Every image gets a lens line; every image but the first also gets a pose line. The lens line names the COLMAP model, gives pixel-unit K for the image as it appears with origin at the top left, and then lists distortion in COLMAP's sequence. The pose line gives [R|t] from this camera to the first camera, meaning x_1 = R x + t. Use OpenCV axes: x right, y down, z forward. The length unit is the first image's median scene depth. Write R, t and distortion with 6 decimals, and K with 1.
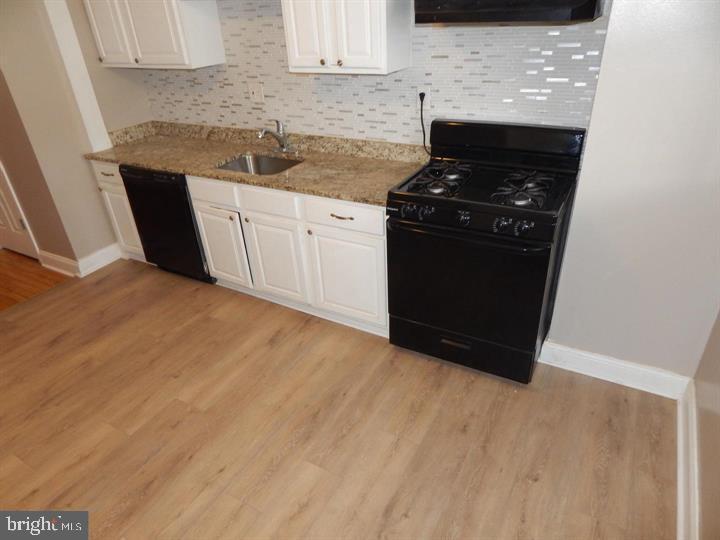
lens RADIAL K [[474.6, 0, 362.2], [0, 474.6, 268.2], [0, 0, 1]] dist [-0.010058, 0.000936]
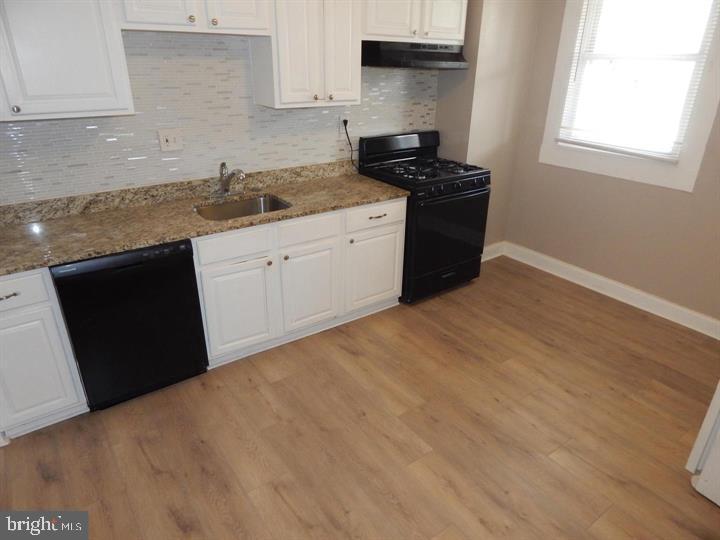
lens RADIAL K [[474.6, 0, 362.2], [0, 474.6, 268.2], [0, 0, 1]] dist [-0.010058, 0.000936]
pose [[0.413986, -0.322193, 0.851356, -0.992493], [0.412426, 0.900152, 0.140110, -0.151773], [-0.811493, 0.293118, 0.505531, 0.385753]]
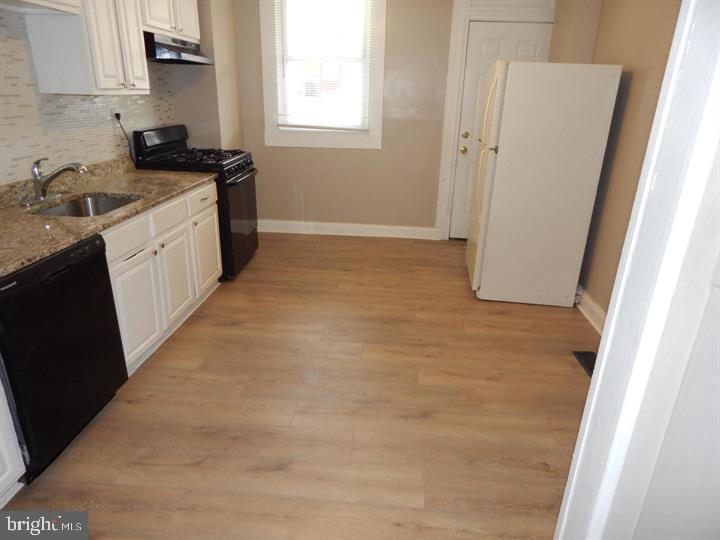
lens RADIAL K [[479.0, 0, 360.0], [0, 479.0, 270.0], [0, 0, 1]] dist [-0.003833, -0.000744]
pose [[-0.422300, -0.284562, 0.860632, -1.214188], [0.438633, 0.766732, 0.468746, -0.330604], [-0.793261, 0.575453, -0.198973, 0.891630]]
